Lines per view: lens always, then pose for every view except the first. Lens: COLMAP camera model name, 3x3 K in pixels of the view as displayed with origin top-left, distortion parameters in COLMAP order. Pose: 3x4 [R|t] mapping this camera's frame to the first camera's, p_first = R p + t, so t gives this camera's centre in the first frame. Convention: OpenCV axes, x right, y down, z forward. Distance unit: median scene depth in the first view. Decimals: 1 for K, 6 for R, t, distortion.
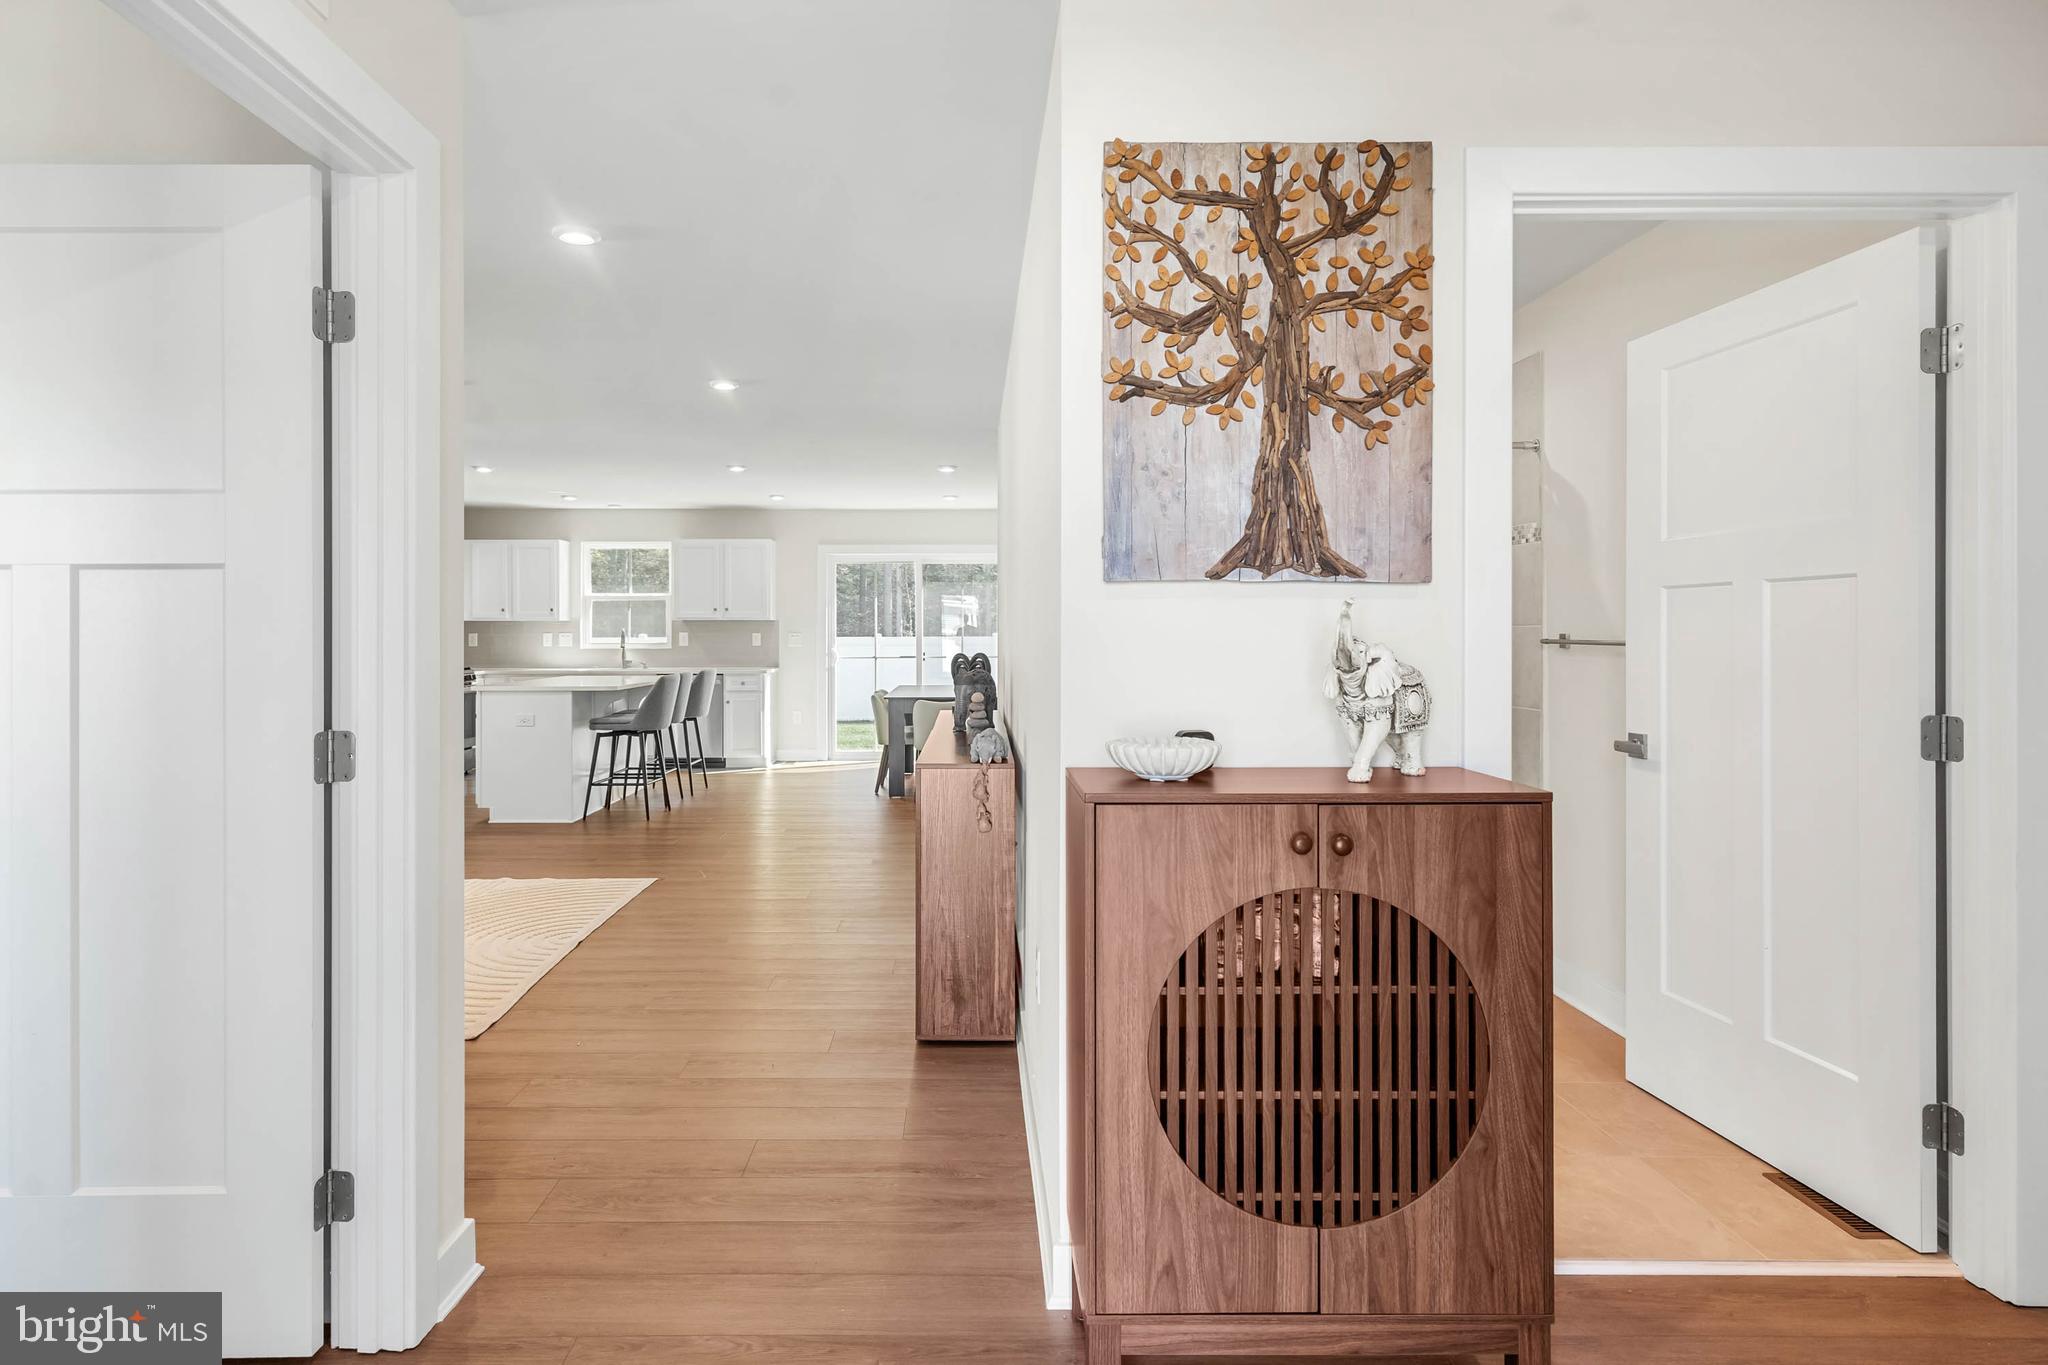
lens RADIAL K [[1146.4, 0, 973.5], [0, 1146.4, 629.9], [0, 0, 1]] dist [0.003141, 0.000229]
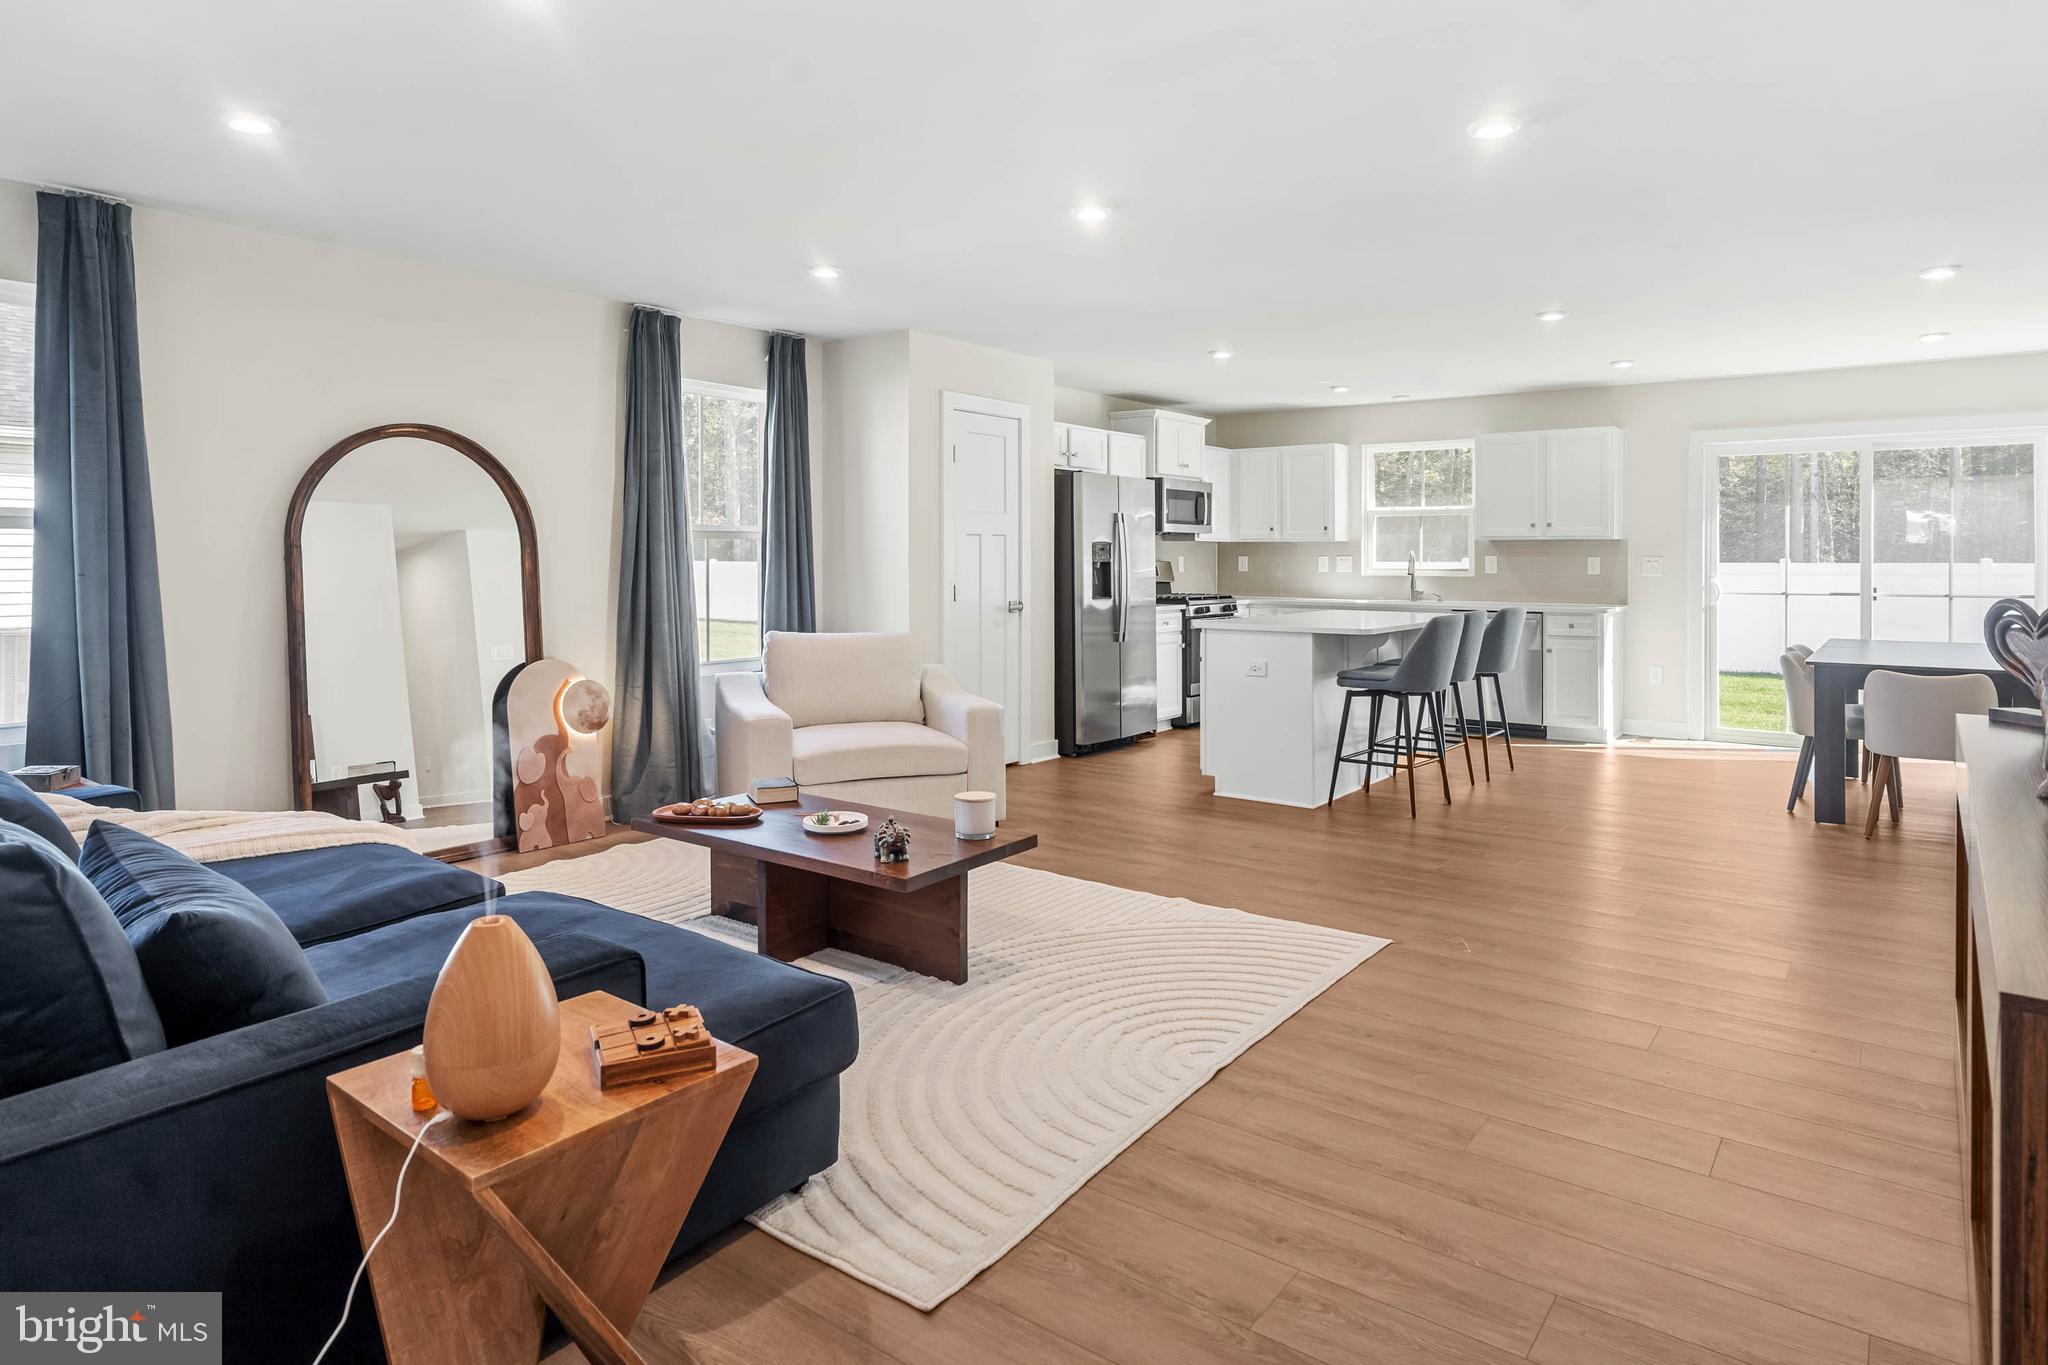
lens RADIAL K [[1185.2, 0, 1036.9], [0, 1185.2, 559.4], [0, 0, 1]] dist [-0.000032, 0.000294]
pose [[0.800048, 0.003371, -0.599927, -0.021464], [-0.000777, 0.999989, 0.004583, 0.001290], [0.599936, -0.003200, 0.800042, 0.193221]]
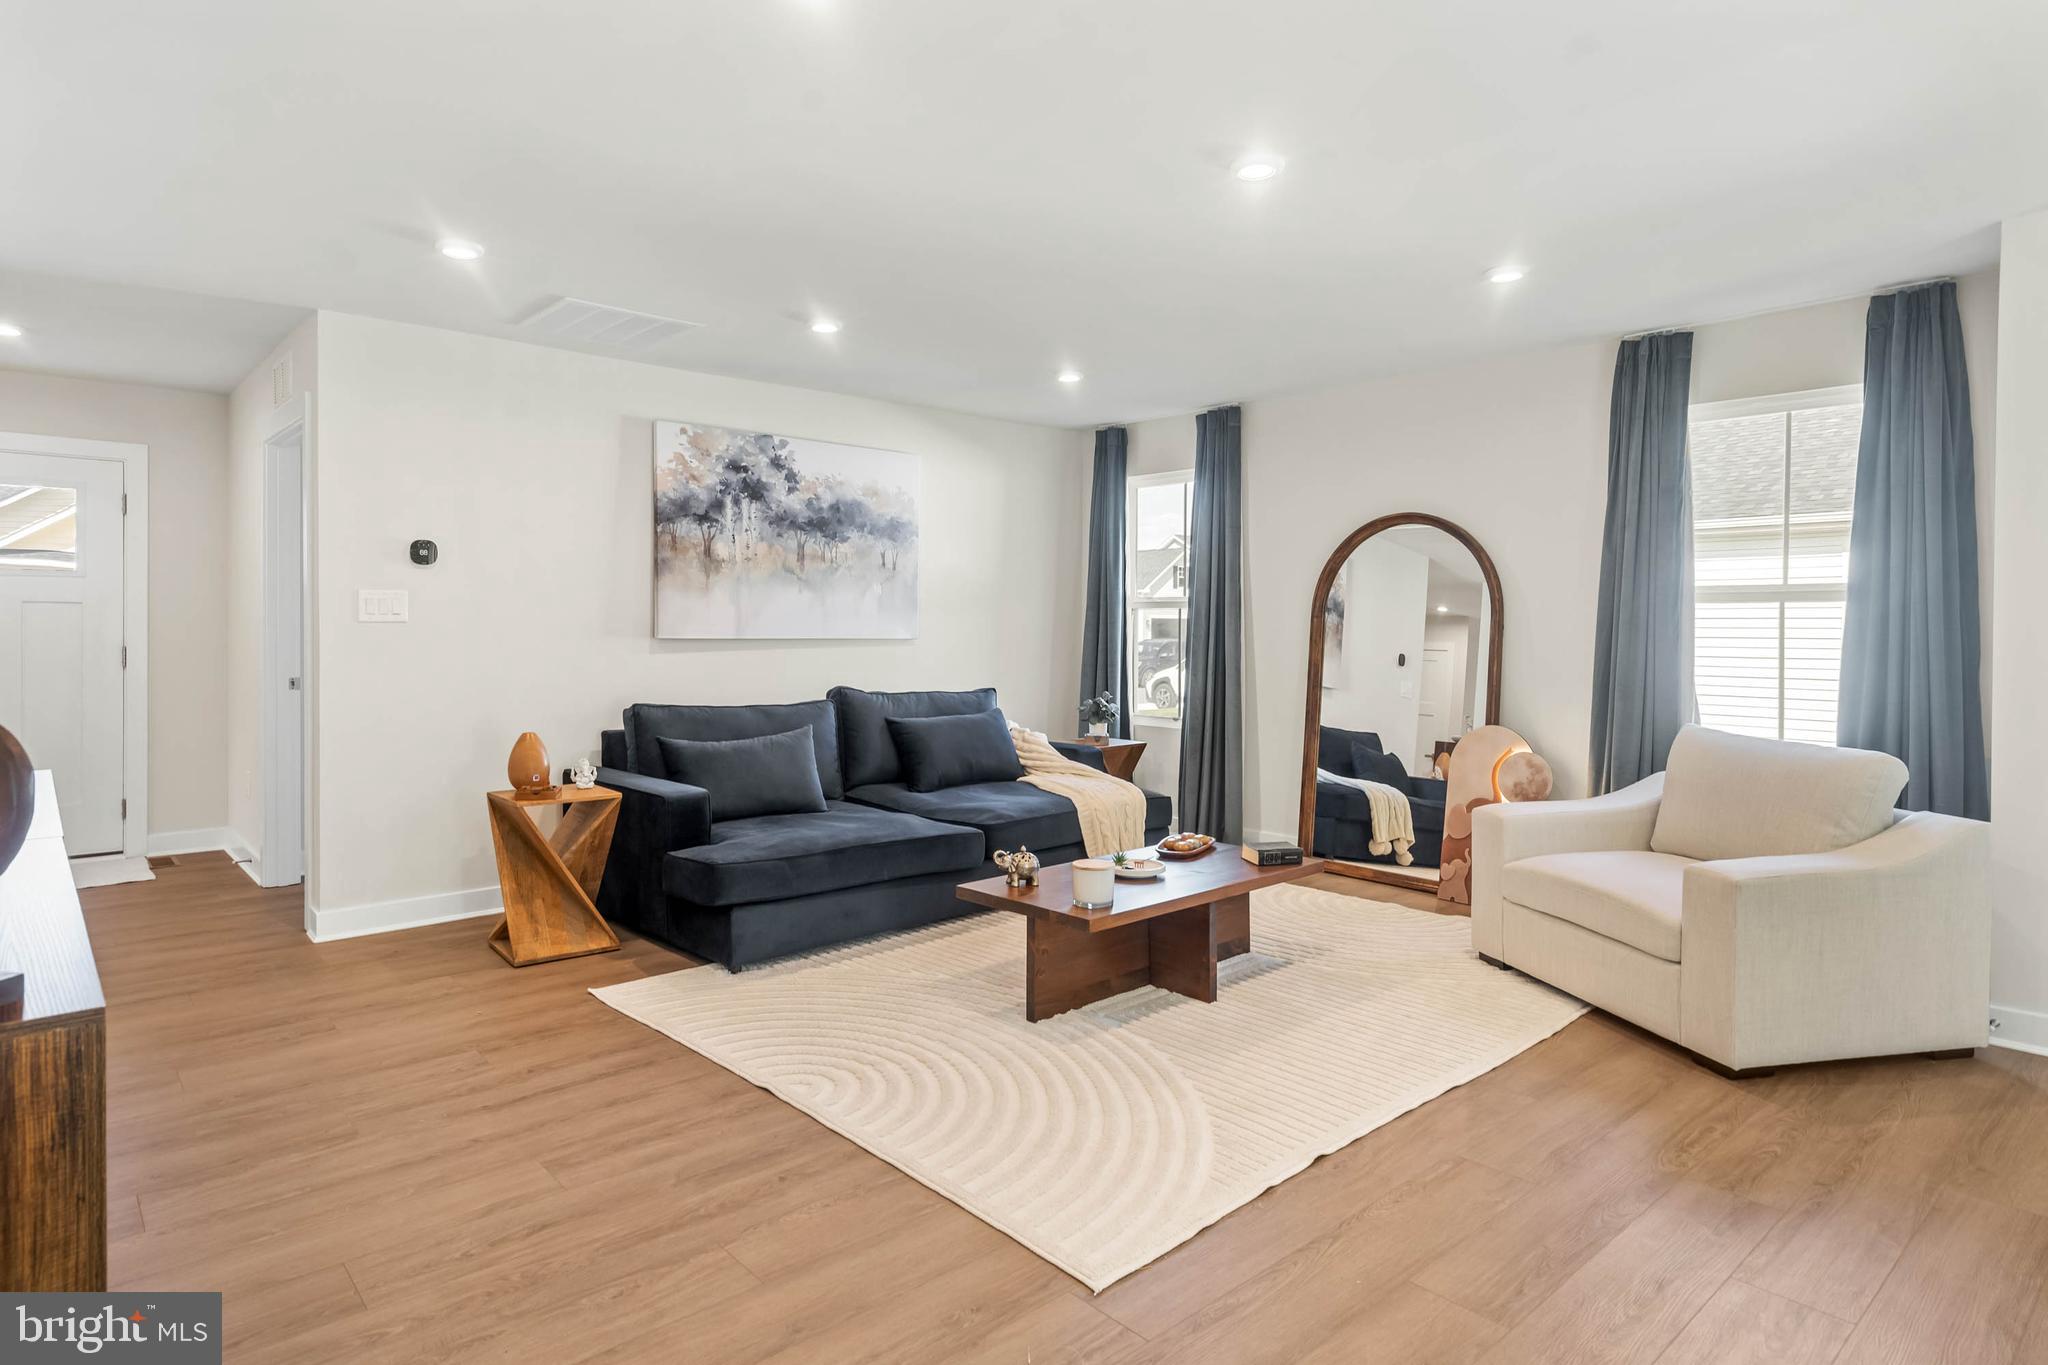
lens RADIAL K [[1129.0, 0, 1021.0], [0, 1129.0, 642.7], [0, 0, 1]] dist [0.001474, 0.000872]
pose [[-0.748461, 0.010701, -0.663092, -0.011141], [-0.001187, 0.999847, 0.017476, 0.001919], [0.663177, 0.013867, -0.748334, 0.681083]]
